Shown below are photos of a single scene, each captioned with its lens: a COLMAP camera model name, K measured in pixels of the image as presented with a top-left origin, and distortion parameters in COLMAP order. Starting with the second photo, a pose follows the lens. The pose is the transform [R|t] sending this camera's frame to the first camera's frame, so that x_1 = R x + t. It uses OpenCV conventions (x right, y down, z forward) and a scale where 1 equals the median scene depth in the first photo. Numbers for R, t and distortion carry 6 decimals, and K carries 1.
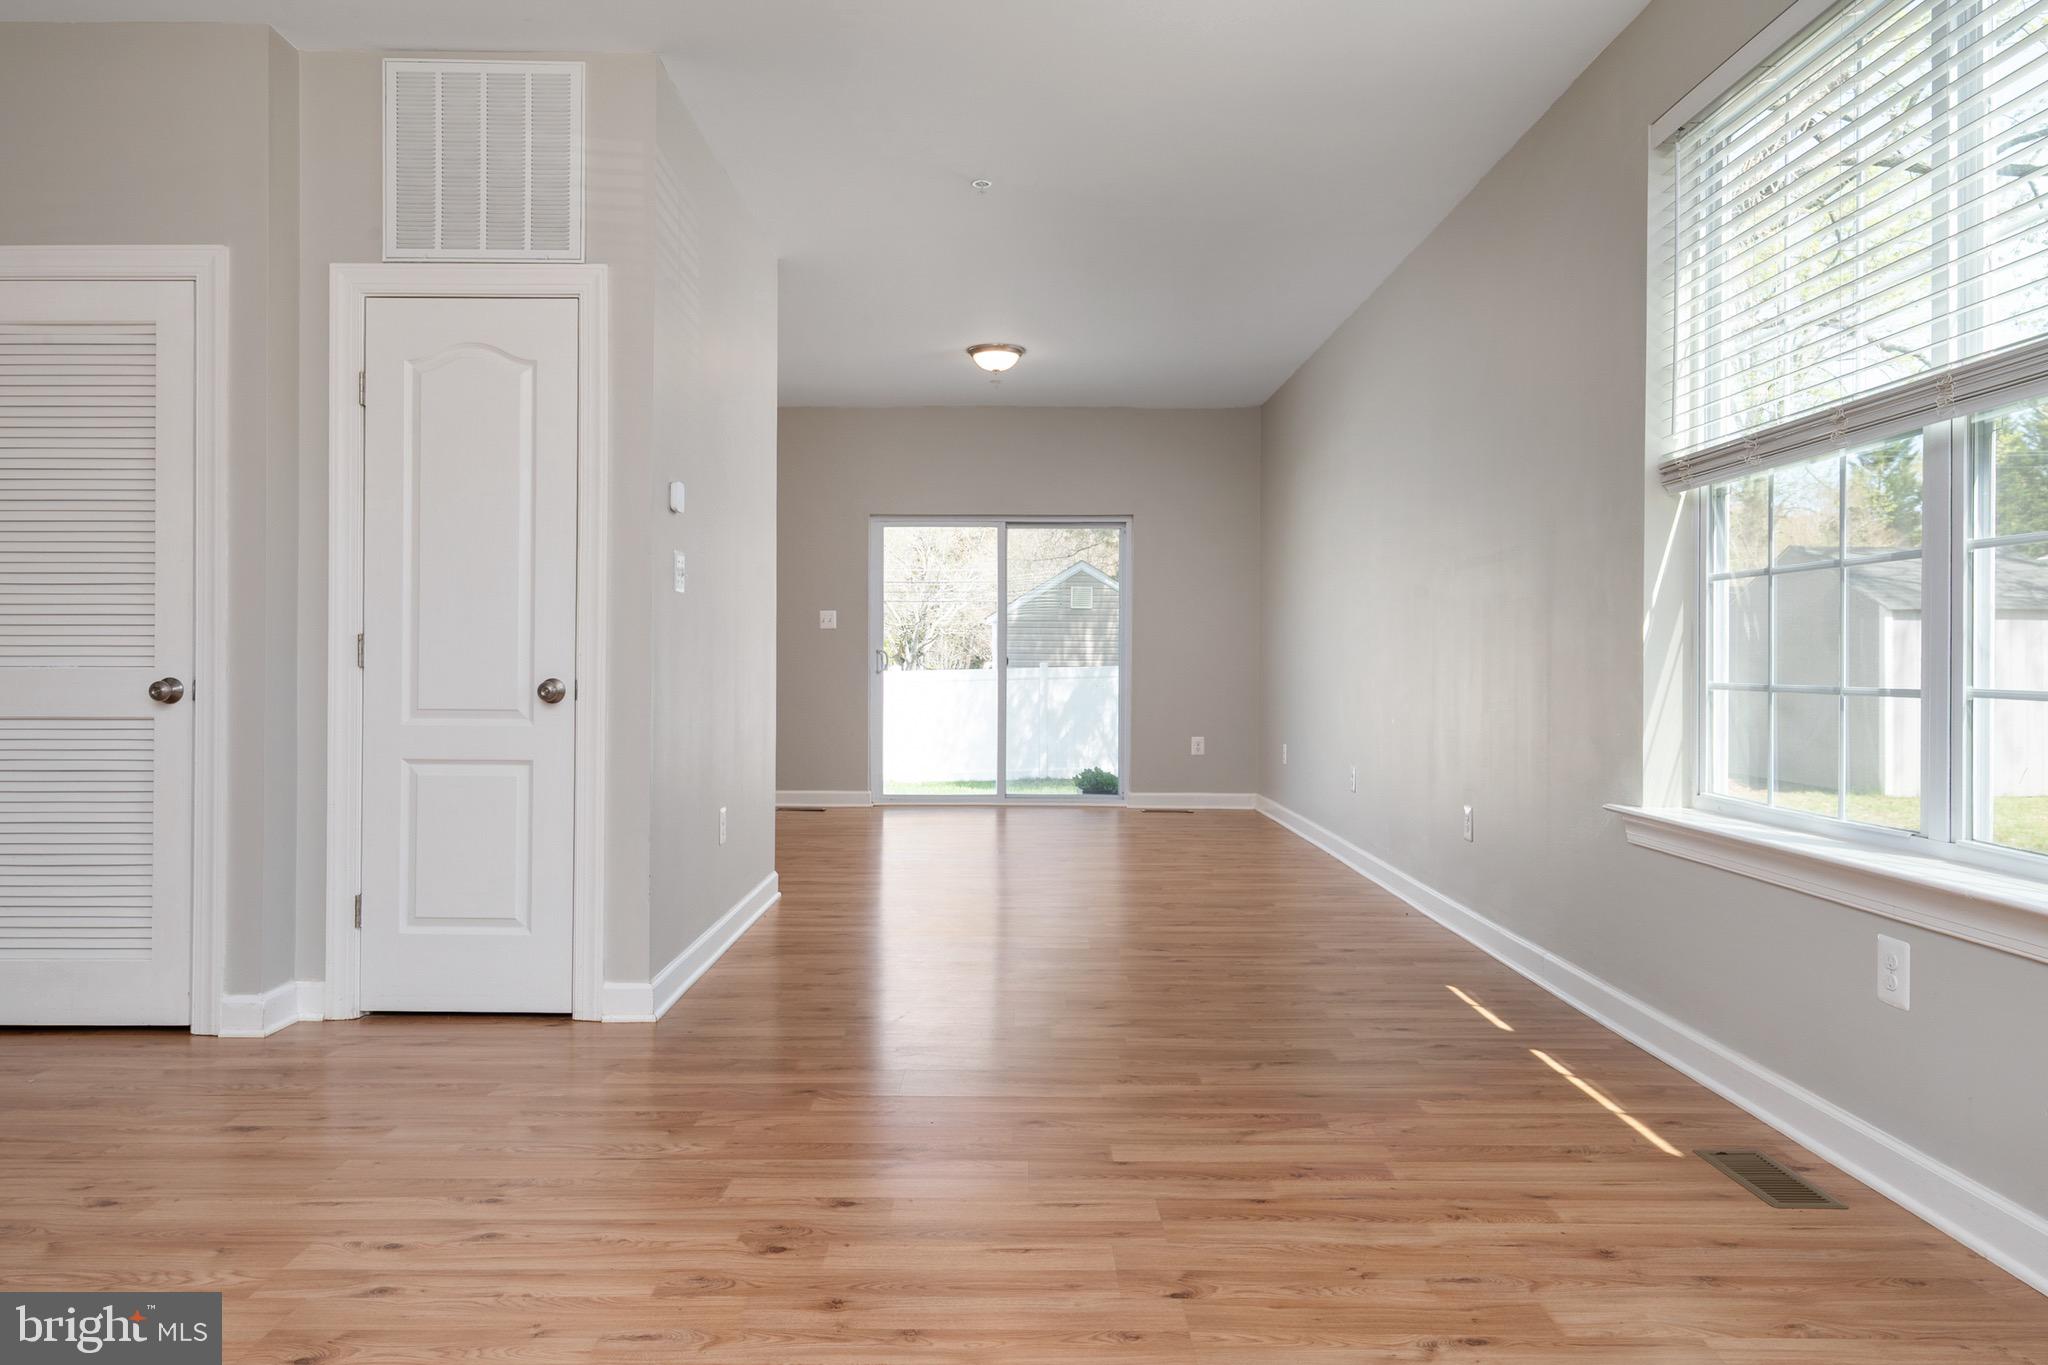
lens RADIAL K [[1275.5, 0, 1007.0], [0, 1275.5, 662.3], [0, 0, 1]] dist [0.009508, -0.001479]
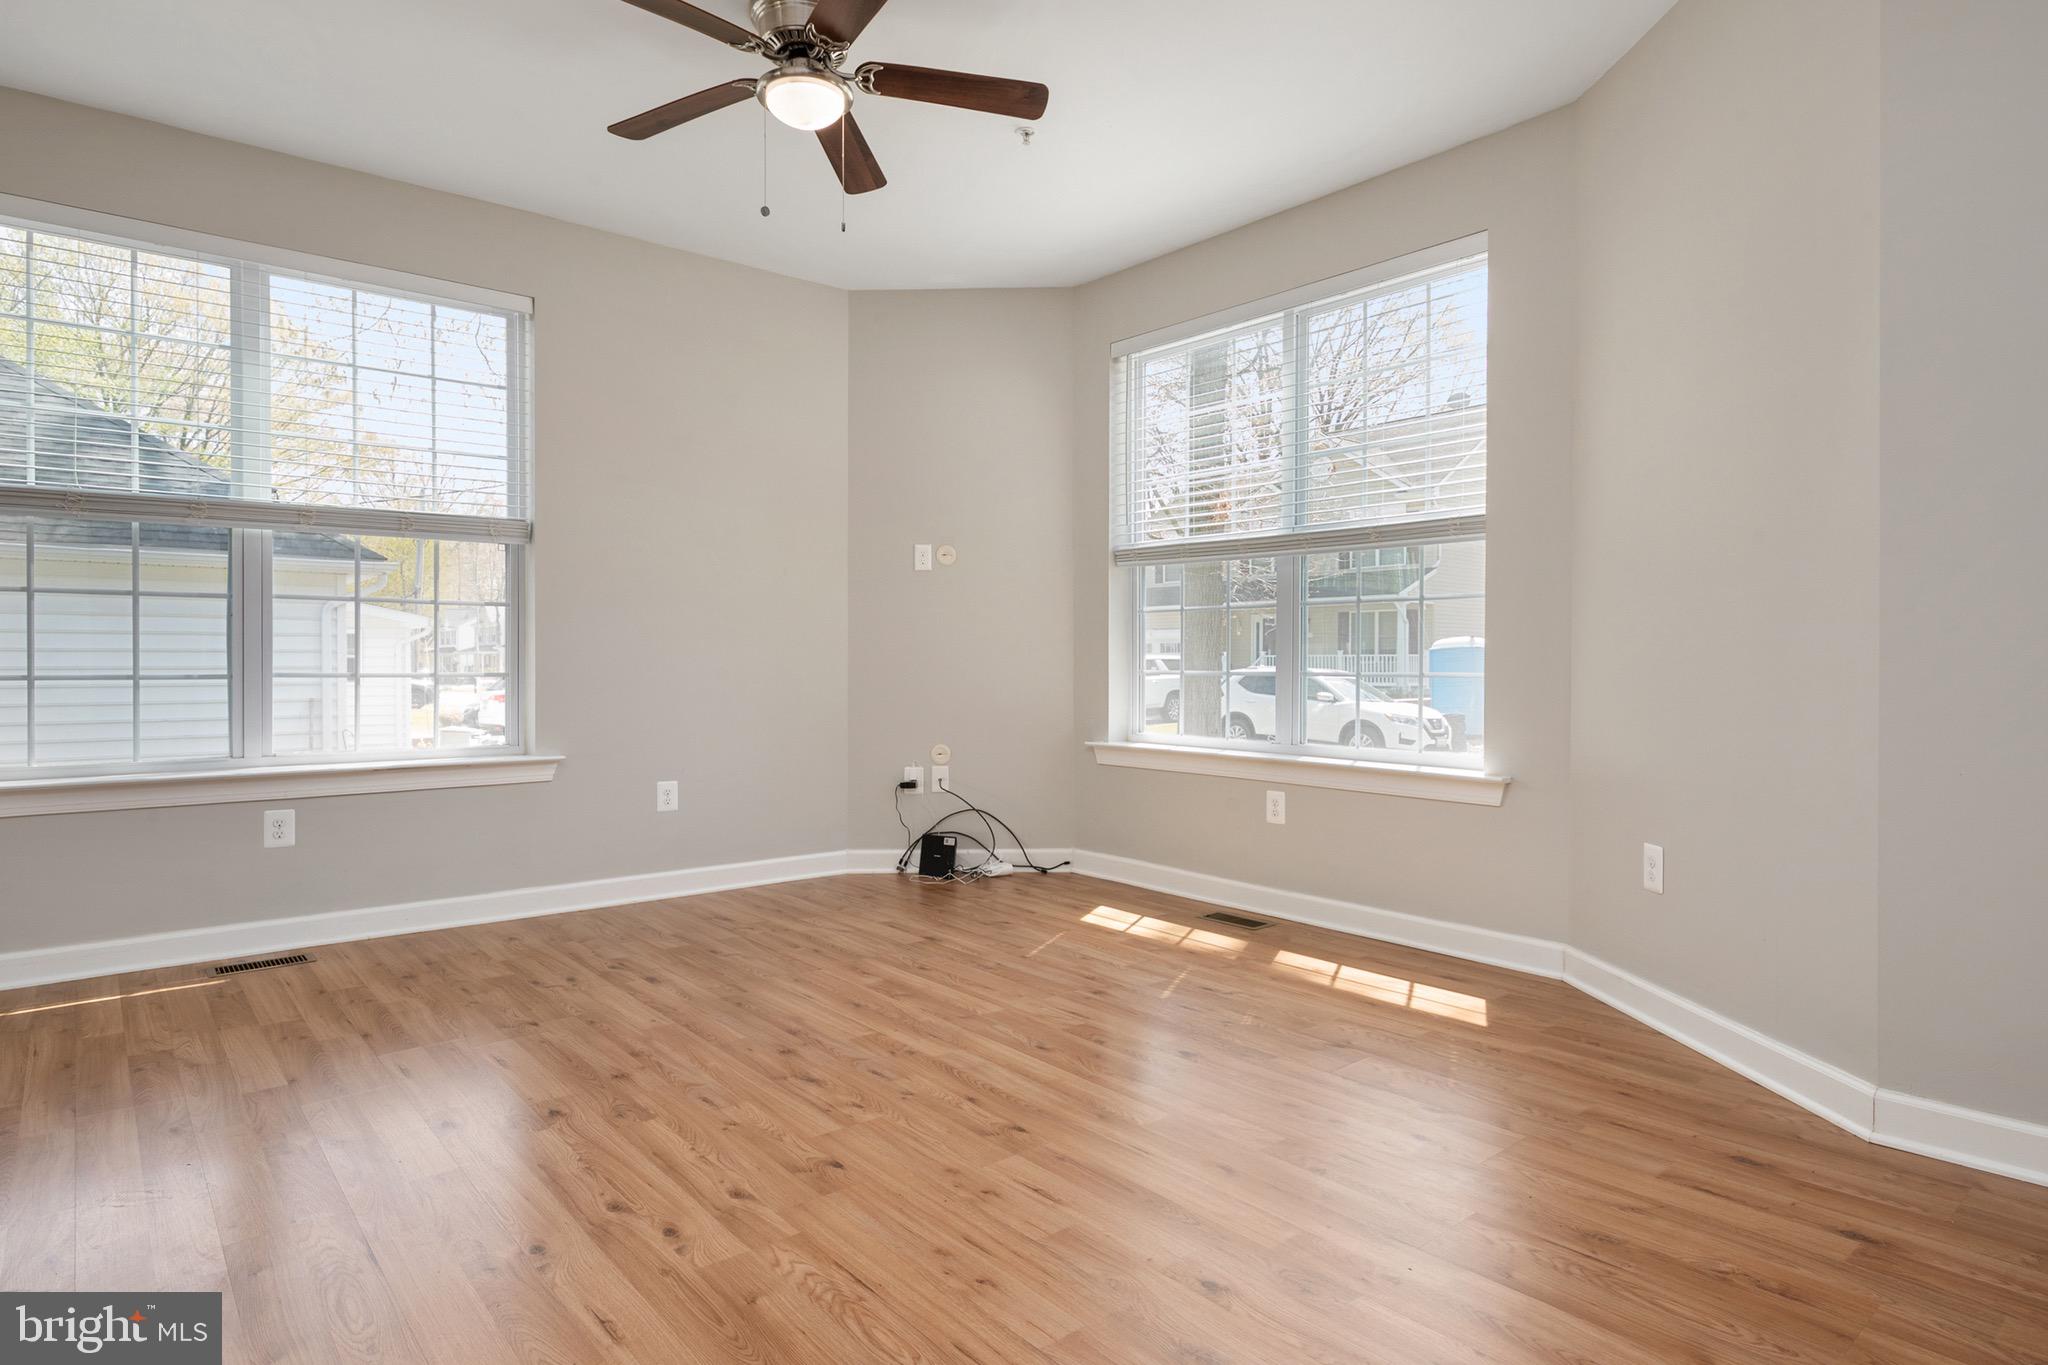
lens RADIAL K [[1121.5, 0, 1020.1], [0, 1121.5, 685.2], [0, 0, 1]] dist [0.004587, -0.001486]
pose [[-0.640670, -0.016683, 0.767635, -0.833846], [-0.001496, 0.999789, 0.020480, 0.003990], [-0.767815, 0.011973, -0.640560, 0.846979]]
